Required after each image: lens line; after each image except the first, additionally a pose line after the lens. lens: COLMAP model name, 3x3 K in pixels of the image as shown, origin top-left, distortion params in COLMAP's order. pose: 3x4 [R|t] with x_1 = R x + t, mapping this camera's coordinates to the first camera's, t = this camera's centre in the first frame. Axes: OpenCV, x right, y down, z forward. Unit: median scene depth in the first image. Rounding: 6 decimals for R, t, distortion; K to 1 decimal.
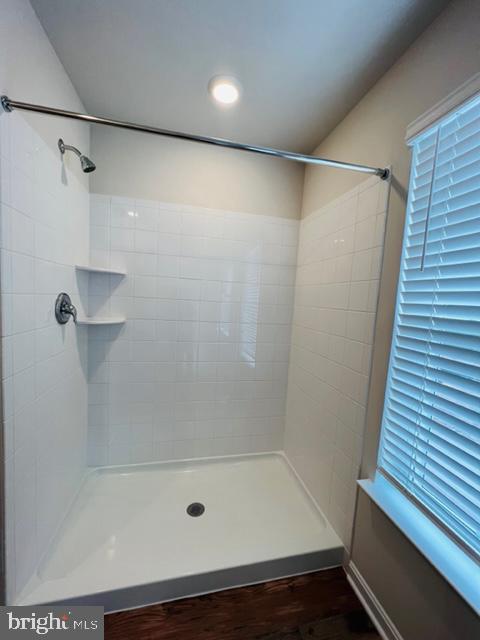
lens RADIAL K [[254.6, 0, 240.6], [0, 254.6, 319.8], [0, 0, 1]] dist [-0.000103, 0.000147]
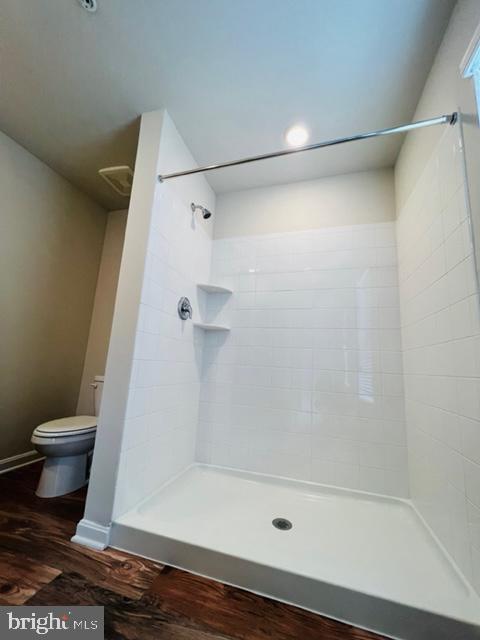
lens RADIAL K [[254.6, 0, 241.5], [0, 254.6, 320.6], [0, 0, 1]] dist [-0.000103, 0.000147]
pose [[0.871009, -0.094442, -0.482104, 0.197016], [-0.045684, 0.961524, -0.270896, 0.323389], [0.489138, 0.257977, 0.833181, 0.017980]]
